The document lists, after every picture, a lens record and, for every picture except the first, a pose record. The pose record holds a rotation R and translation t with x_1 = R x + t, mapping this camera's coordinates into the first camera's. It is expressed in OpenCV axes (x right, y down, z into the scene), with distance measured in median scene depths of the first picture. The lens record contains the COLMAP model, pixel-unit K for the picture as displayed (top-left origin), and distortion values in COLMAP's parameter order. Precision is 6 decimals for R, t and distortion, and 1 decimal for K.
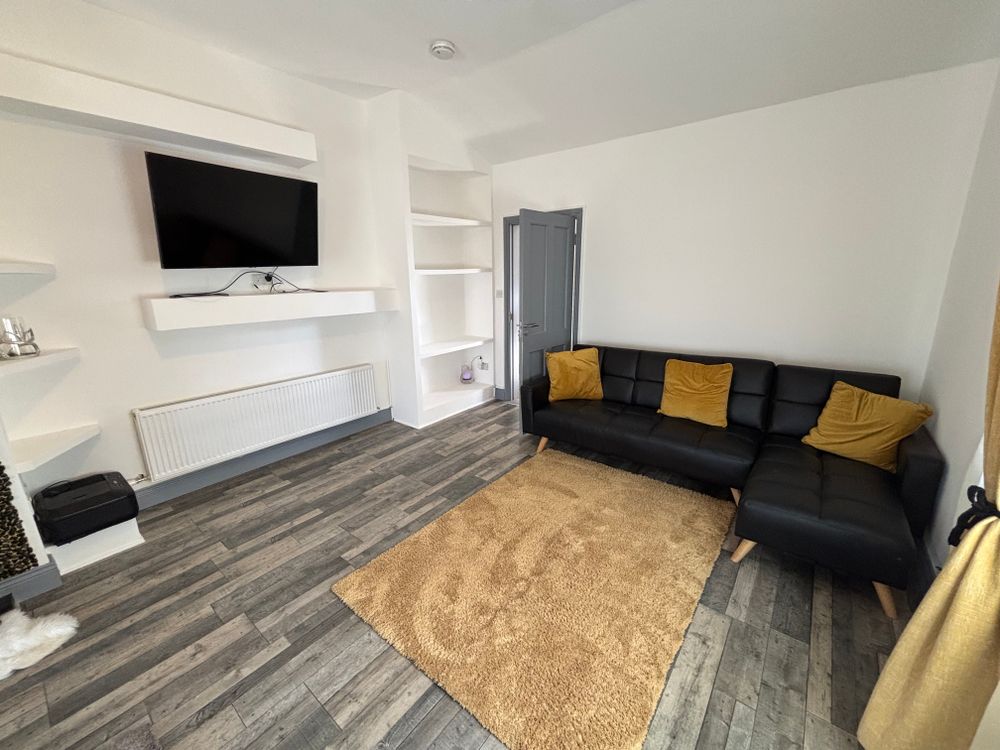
lens RADIAL K [[402.0, 0, 500.0], [0, 402.0, 375.0], [0, 0, 1]] dist [-0.001948, -0.000072]
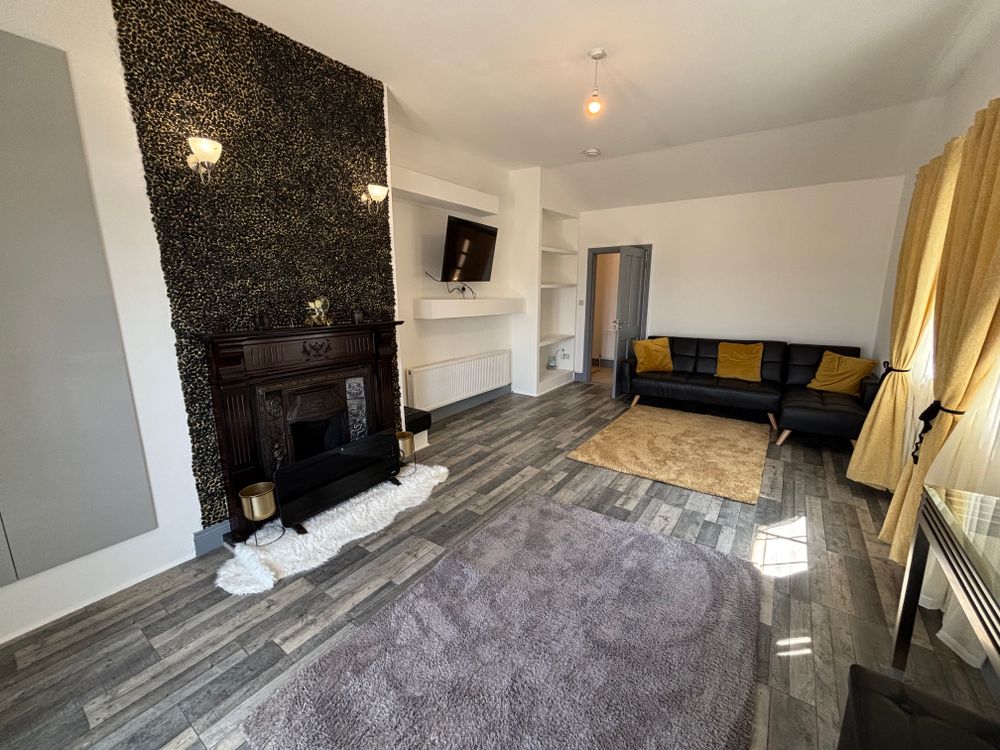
lens RADIAL K [[407.4, 0, 498.5], [0, 407.4, 372.0], [0, 0, 1]] dist [-0.004803, 0.002282]
pose [[0.998576, 0.000489, 0.053342, -0.564053], [0.002129, 0.998796, -0.049006, 0.162149], [-0.053302, 0.049050, 0.997373, -0.568935]]
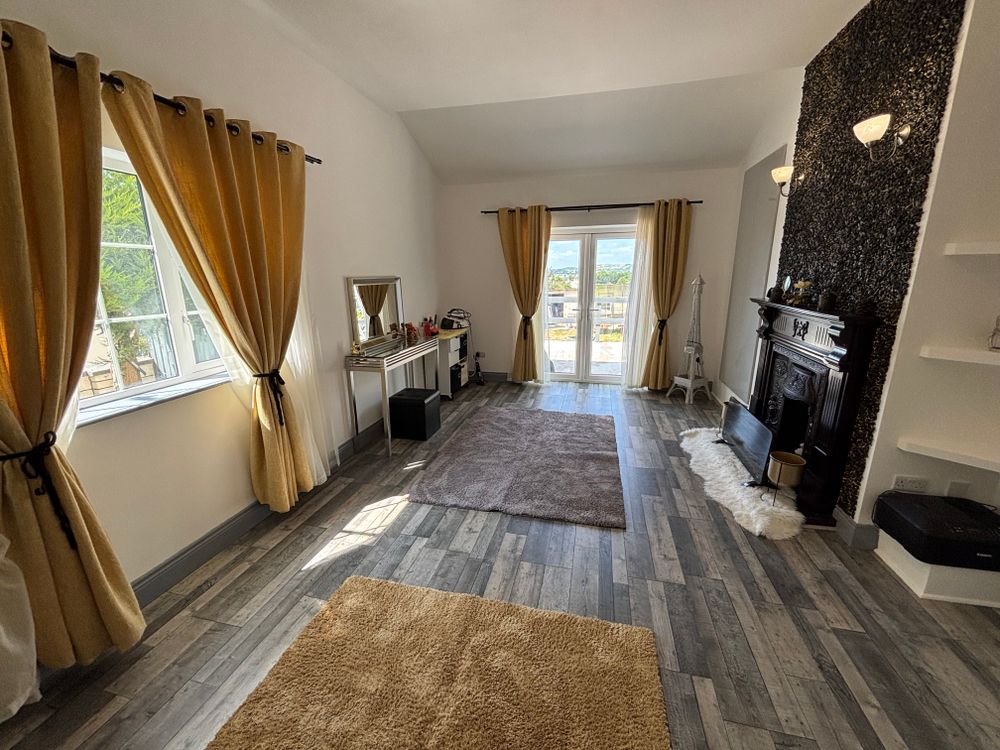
lens RADIAL K [[407.4, 0, 498.5], [0, 407.4, 372.0], [0, 0, 1]] dist [-0.004803, 0.002282]
pose [[-0.907249, 0.125761, -0.401351, 0.106269], [-0.078589, 0.886755, 0.455510, -0.224837], [0.413186, 0.444803, -0.794624, 0.891820]]
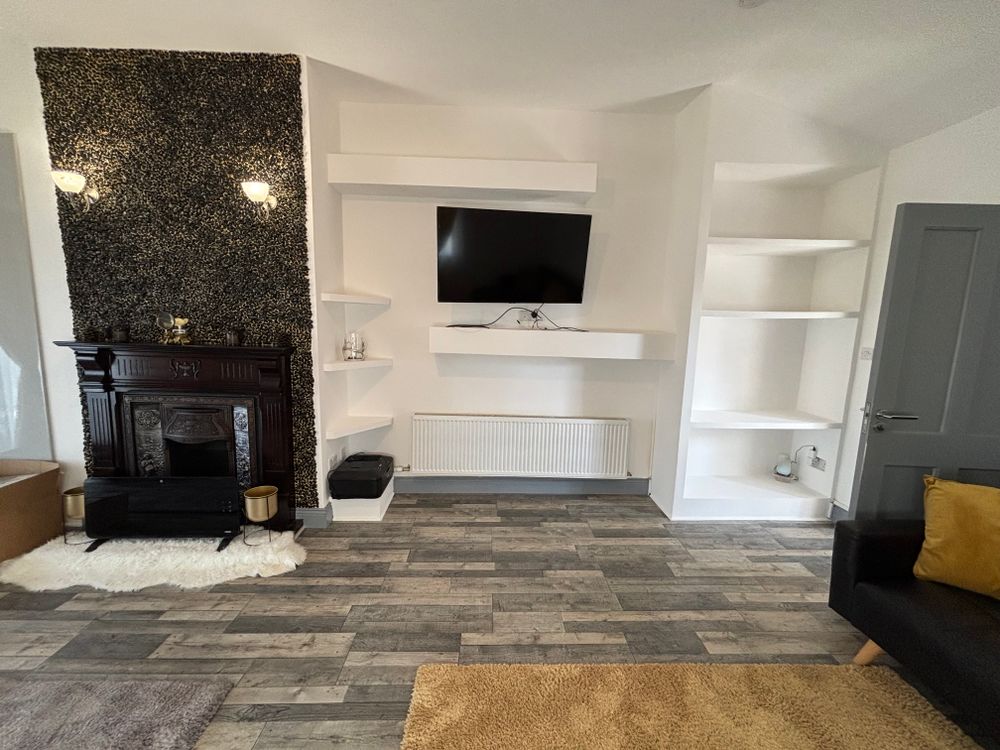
lens RADIAL K [[407.4, 0, 498.5], [0, 407.4, 372.0], [0, 0, 1]] dist [-0.004803, 0.002282]
pose [[0.639396, 0.135324, -0.756876, 0.171106], [-0.222848, 0.974753, -0.013978, -0.068285], [0.735875, 0.177606, 0.653410, 0.307997]]
